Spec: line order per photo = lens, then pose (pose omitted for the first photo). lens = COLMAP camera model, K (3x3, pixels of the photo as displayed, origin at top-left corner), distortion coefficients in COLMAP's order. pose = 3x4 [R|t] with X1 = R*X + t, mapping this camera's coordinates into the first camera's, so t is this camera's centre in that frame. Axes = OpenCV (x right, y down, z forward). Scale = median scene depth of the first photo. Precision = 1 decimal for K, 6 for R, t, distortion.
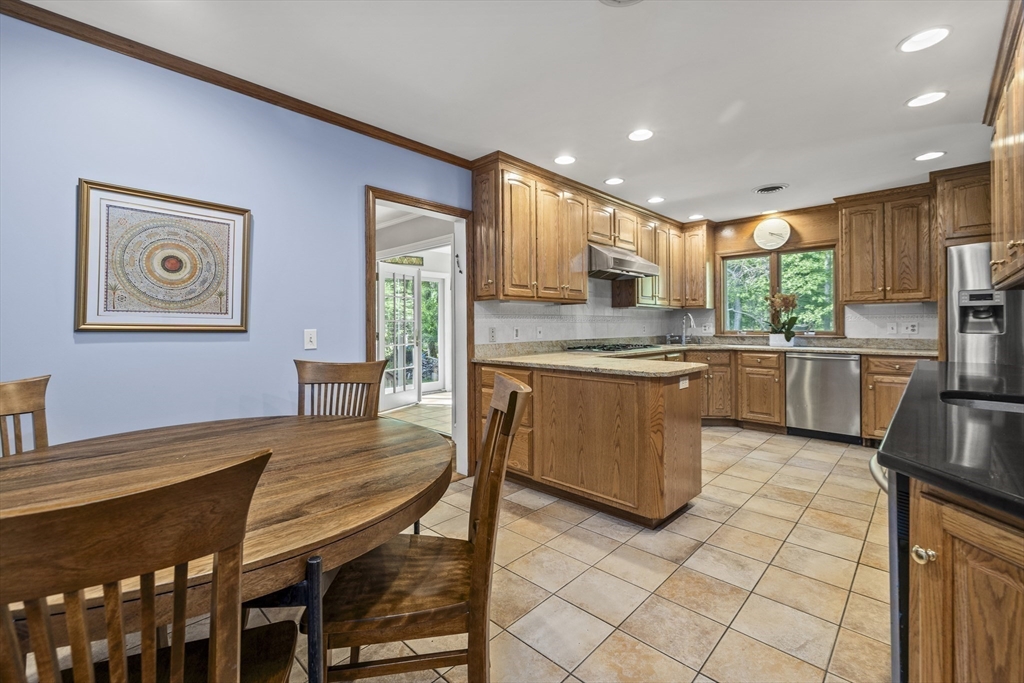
lens RADIAL K [[434.2, 0, 500.1], [0, 434.2, 324.0], [0, 0, 1]] dist [0.000512, 0.000489]
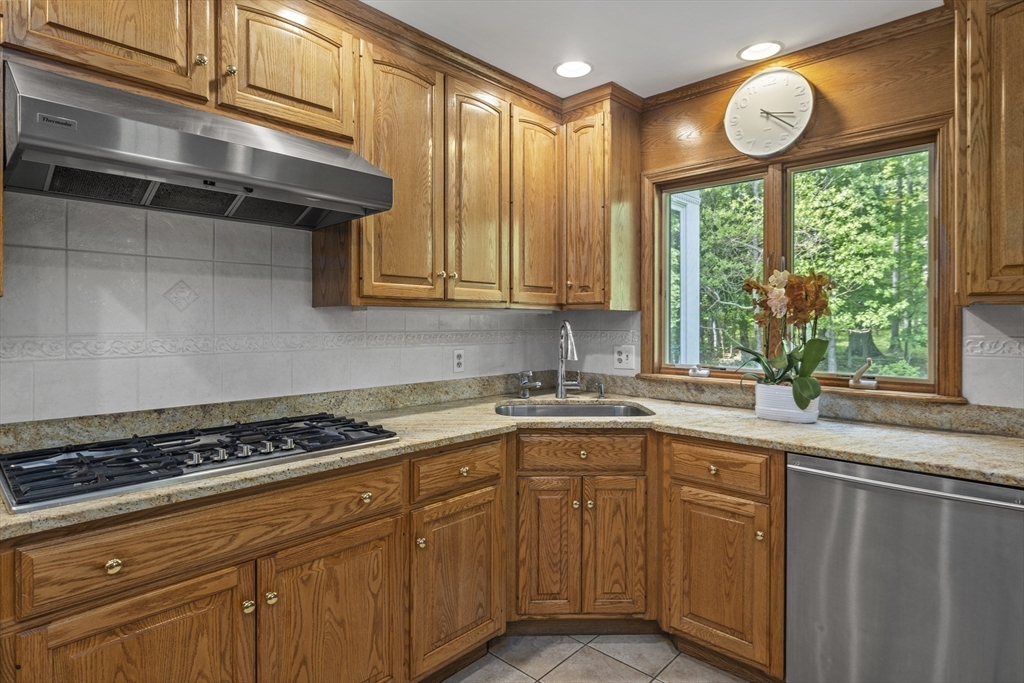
lens RADIAL K [[547.3, 0, 504.1], [0, 547.3, 321.6], [0, 0, 1]] dist [-0.005866, -0.000492]
pose [[0.999666, 0.007763, 0.024635, 0.400954], [-0.007819, 0.999967, 0.002183, -0.028556], [-0.024617, -0.002375, 0.999694, 0.551207]]
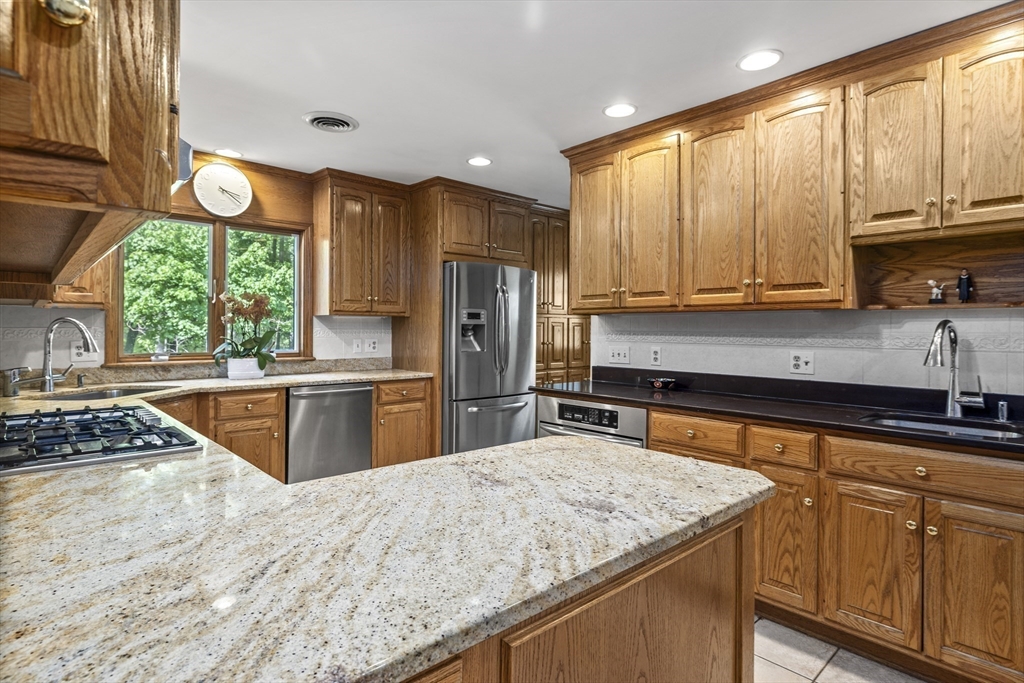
lens RADIAL K [[528.0, 0, 513.1], [0, 528.0, 331.1], [0, 0, 1]] dist [0.000817, 0.000143]
pose [[0.043290, 0.002823, 0.999059, -0.085688], [-0.008118, 0.999964, -0.002474, -0.016551], [-0.999030, -0.008003, 0.043311, 0.588531]]
